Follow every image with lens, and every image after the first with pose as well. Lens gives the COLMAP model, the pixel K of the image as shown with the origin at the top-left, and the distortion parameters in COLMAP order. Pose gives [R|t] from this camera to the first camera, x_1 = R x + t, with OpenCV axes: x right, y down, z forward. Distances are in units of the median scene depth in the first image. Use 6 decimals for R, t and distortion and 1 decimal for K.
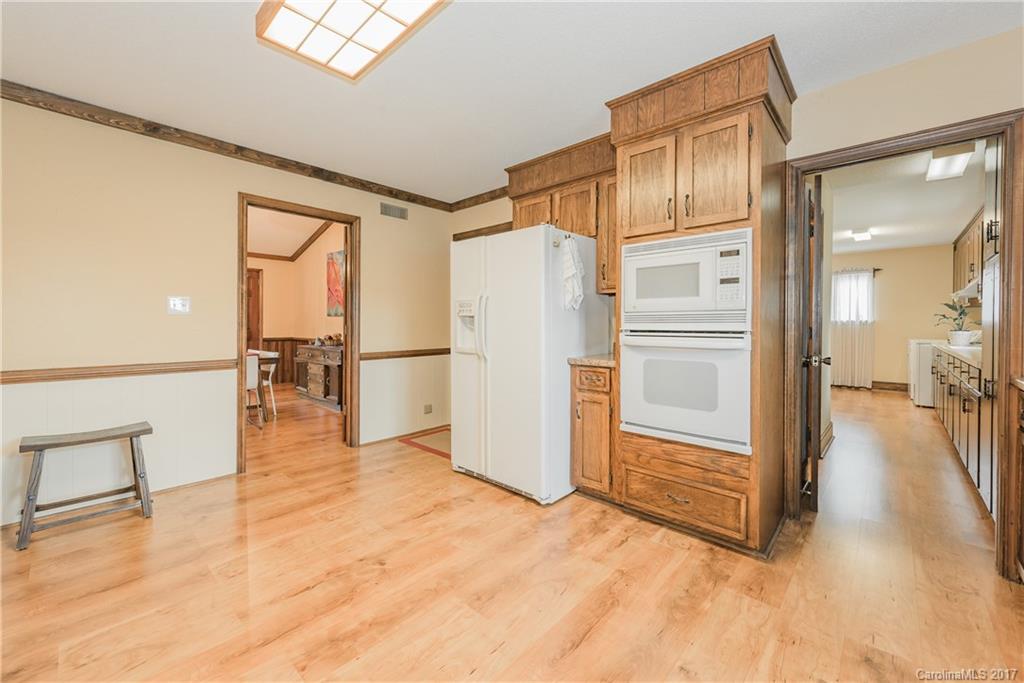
lens RADIAL K [[409.3, 0, 508.7], [0, 409.3, 328.5], [0, 0, 1]] dist [0.016096, -0.000291]
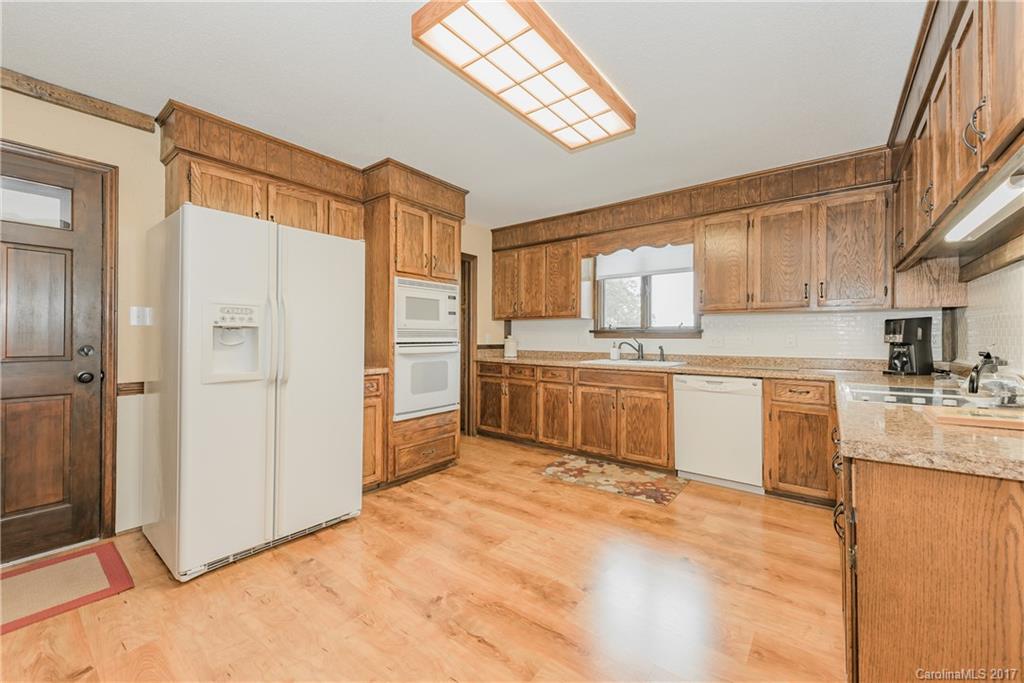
lens RADIAL K [[409.3, 0, 509.5], [0, 409.3, 337.1], [0, 0, 1]] dist [0.016096, -0.000291]
pose [[-0.088521, -0.003972, 0.996066, -1.103895], [0.006953, 0.999965, 0.004606, -0.018126], [-0.996050, 0.007334, -0.088490, 0.817680]]
